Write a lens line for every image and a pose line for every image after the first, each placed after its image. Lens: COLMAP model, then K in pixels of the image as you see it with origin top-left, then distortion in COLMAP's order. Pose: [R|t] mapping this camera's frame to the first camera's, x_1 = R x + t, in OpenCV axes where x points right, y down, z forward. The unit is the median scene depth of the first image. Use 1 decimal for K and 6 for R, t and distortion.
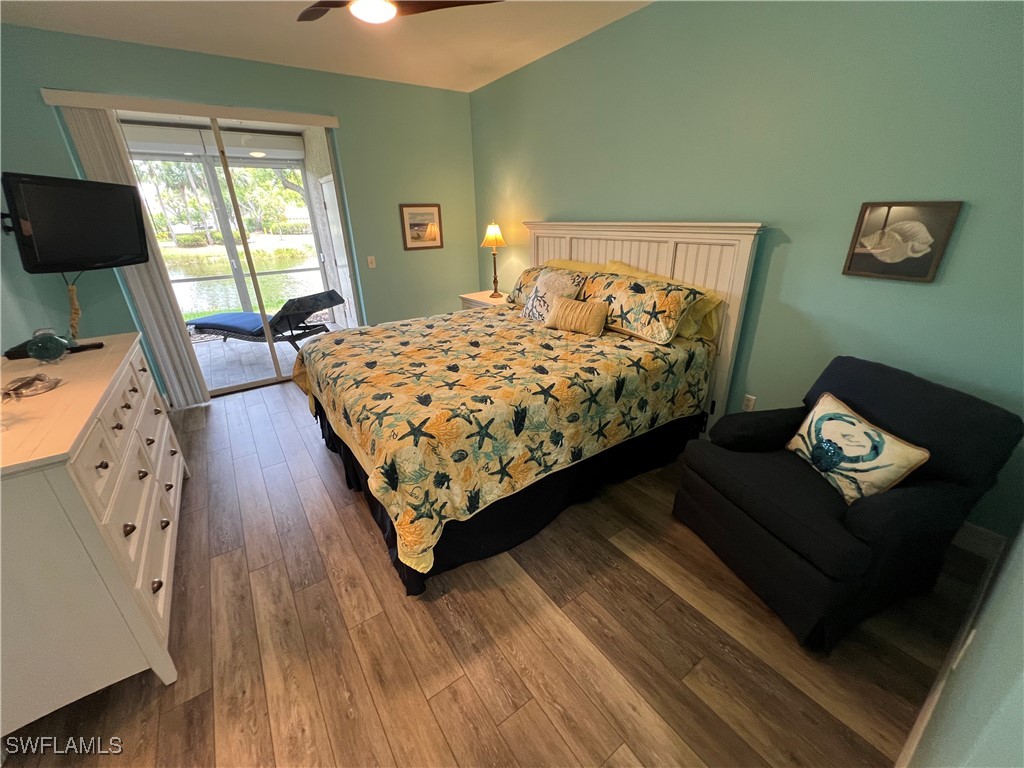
lens RADIAL K [[411.1, 0, 512.0], [0, 411.1, 384.0], [0, 0, 1]] dist [-0.001314, -0.000136]
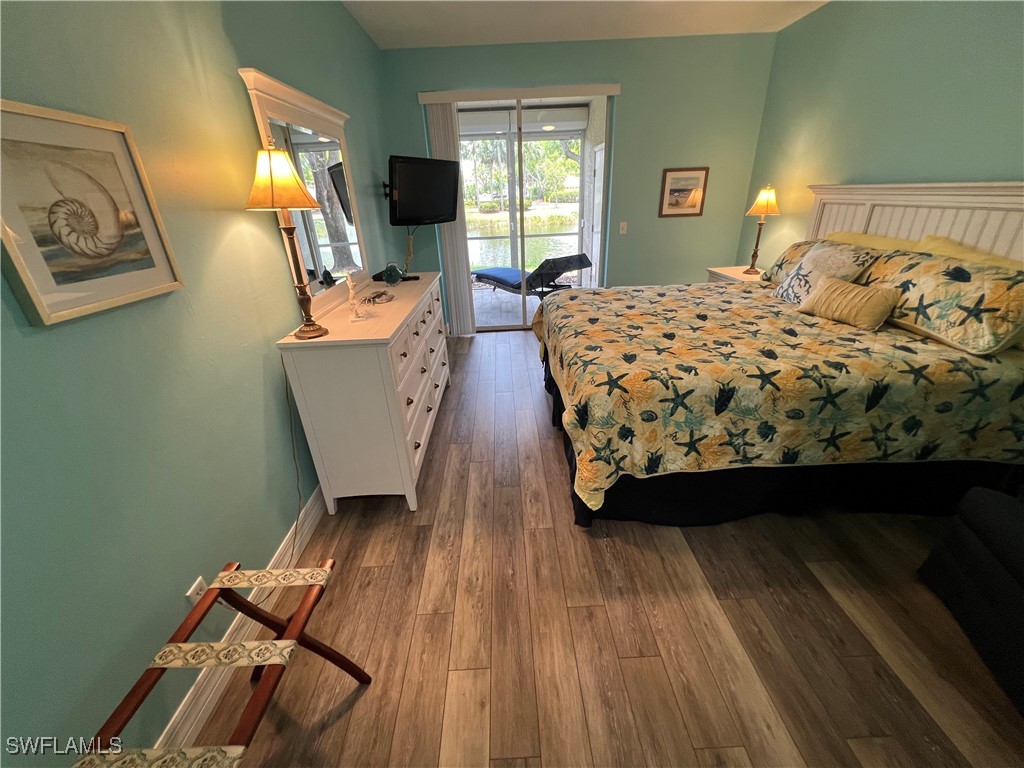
lens RADIAL K [[411.1, 0, 512.0], [0, 411.1, 384.0], [0, 0, 1]] dist [-0.001314, -0.000136]
pose [[0.833071, 0.226200, -0.504804, 0.066738], [-0.192647, 0.974080, 0.118557, 0.029078], [0.518537, -0.001517, 0.855054, -0.046870]]
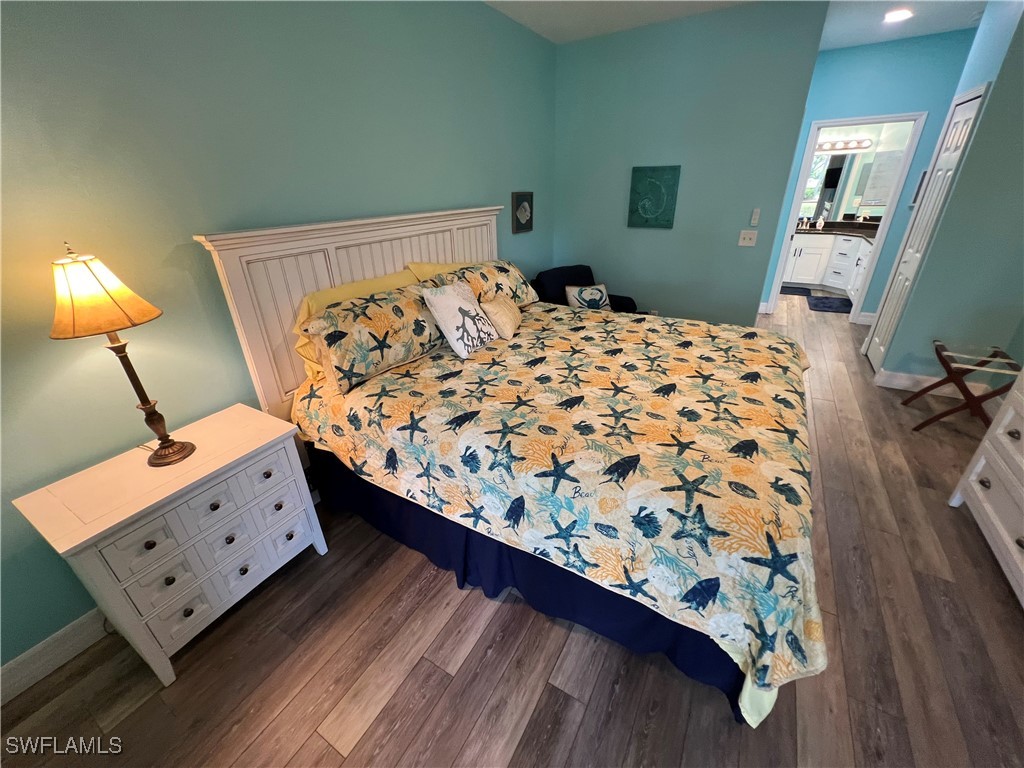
lens RADIAL K [[411.1, 0, 512.0], [0, 411.1, 384.0], [0, 0, 1]] dist [-0.001314, -0.000136]
pose [[-0.408723, -0.361984, 0.837802, -0.707335], [0.382663, 0.765423, 0.517394, -0.495165], [-0.828562, 0.532067, -0.174328, 1.179236]]
